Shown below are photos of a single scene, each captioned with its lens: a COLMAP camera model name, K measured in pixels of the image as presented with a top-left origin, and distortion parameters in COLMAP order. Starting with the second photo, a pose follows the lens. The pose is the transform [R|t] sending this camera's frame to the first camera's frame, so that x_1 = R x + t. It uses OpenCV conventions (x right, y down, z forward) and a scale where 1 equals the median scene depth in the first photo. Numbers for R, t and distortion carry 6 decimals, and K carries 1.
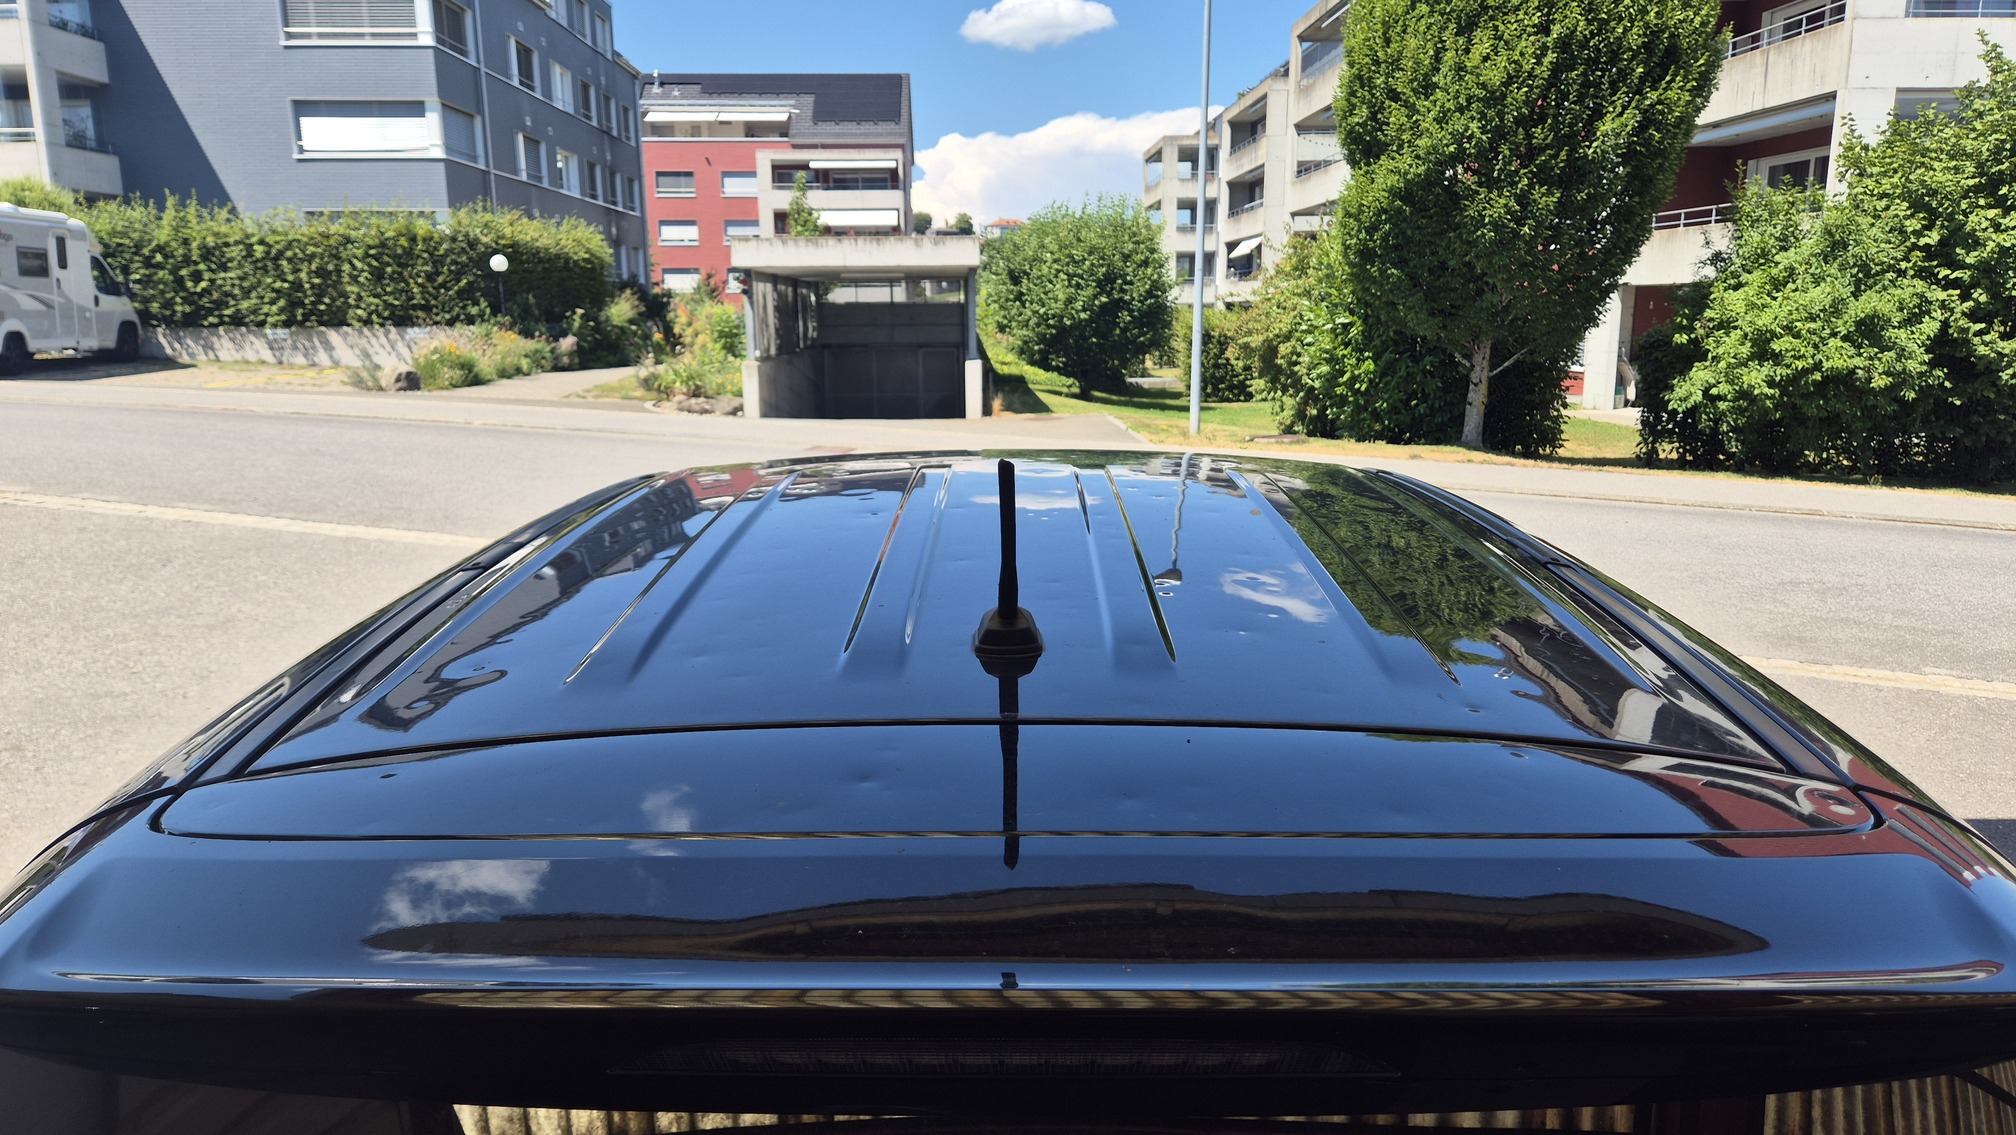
lens RADIAL K [[1359.2, 0, 1020.6], [0, 1359.2, 562.6], [0, 0, 1]] dist [0.115643, -0.114362]
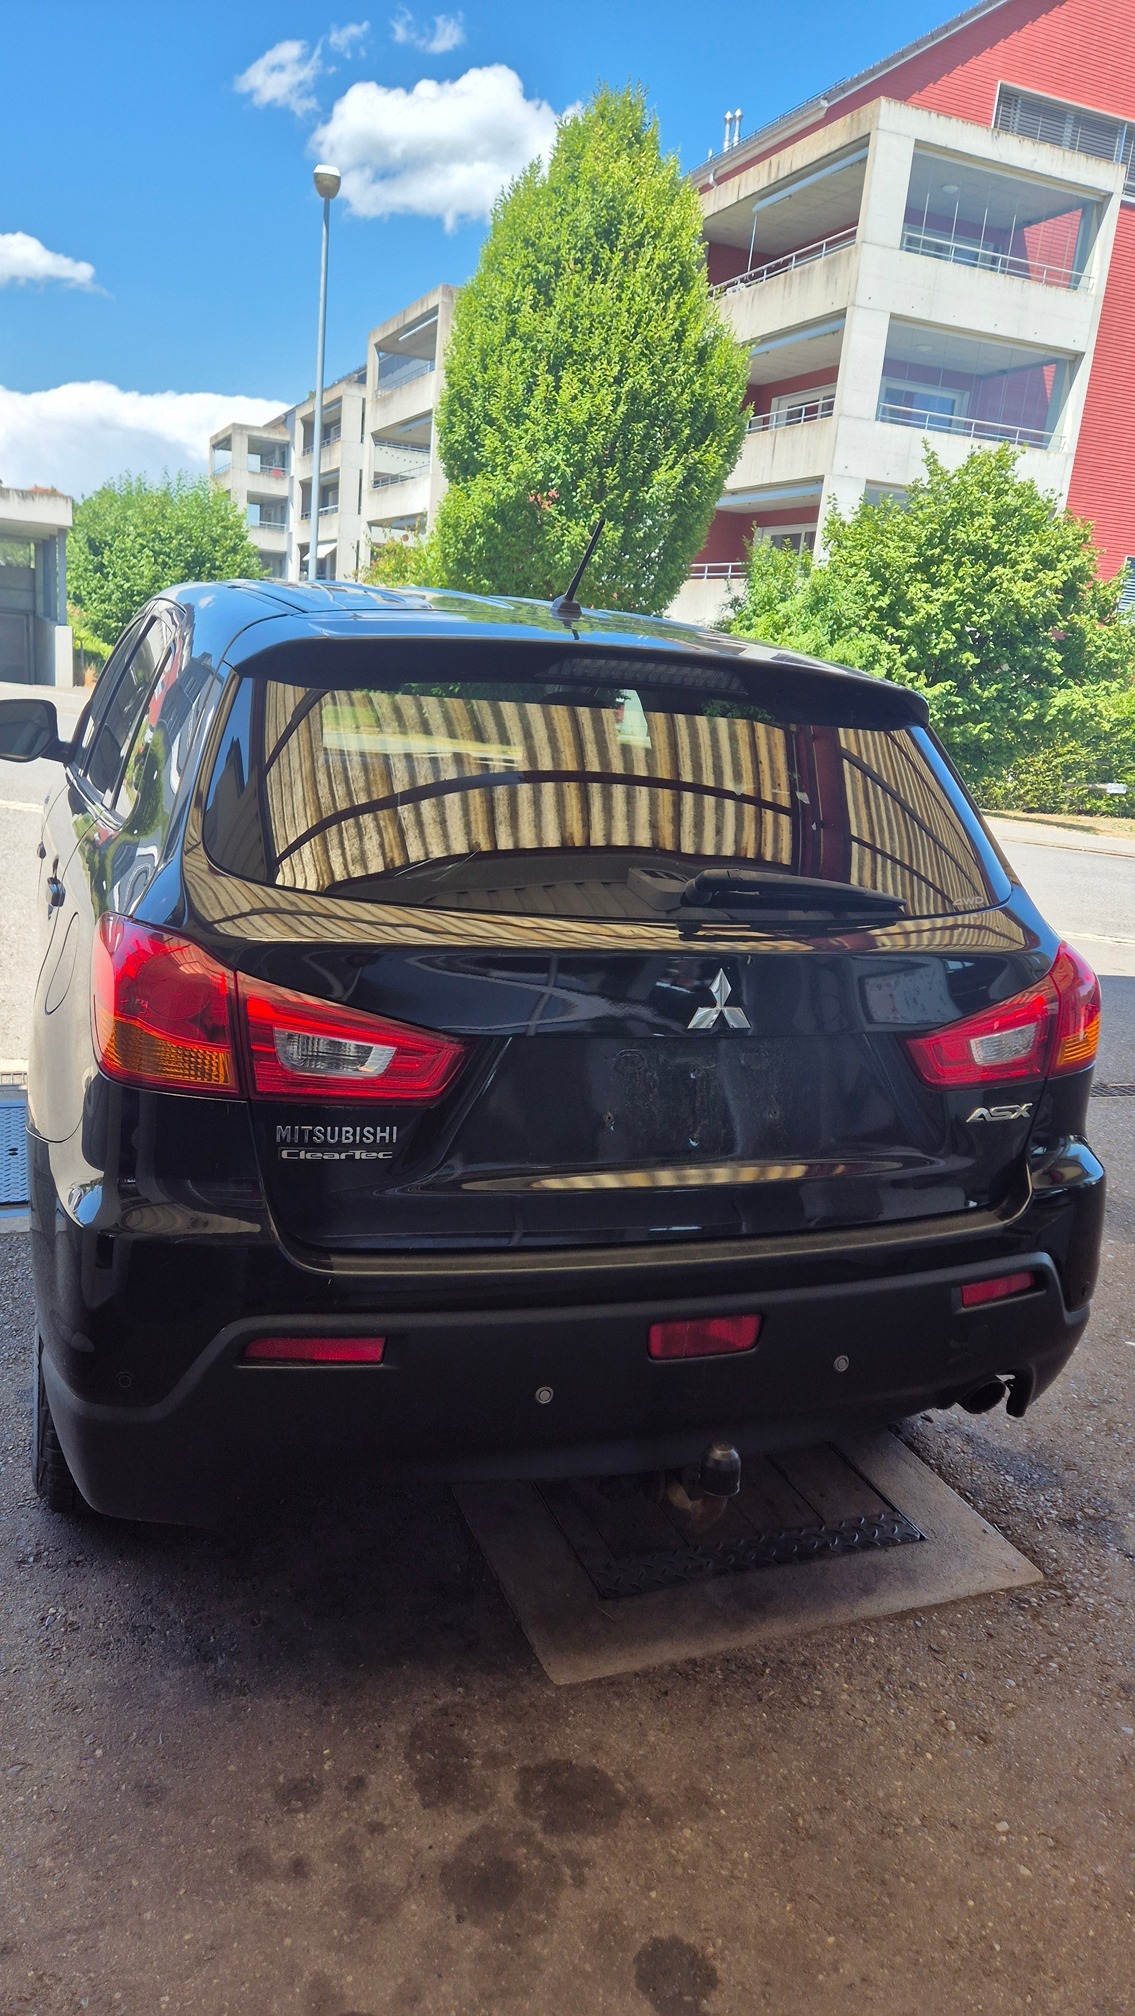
lens RADIAL K [[1359.2, 0, 579.3], [0, 1359.2, 997.6], [0, 0, 1]] dist [0.115643, -0.114362]
pose [[0.931997, 0.000344, 0.362467, -0.067196], [-0.029412, 0.996774, 0.074681, 0.042565], [-0.361272, -0.080263, 0.929000, -0.102288]]
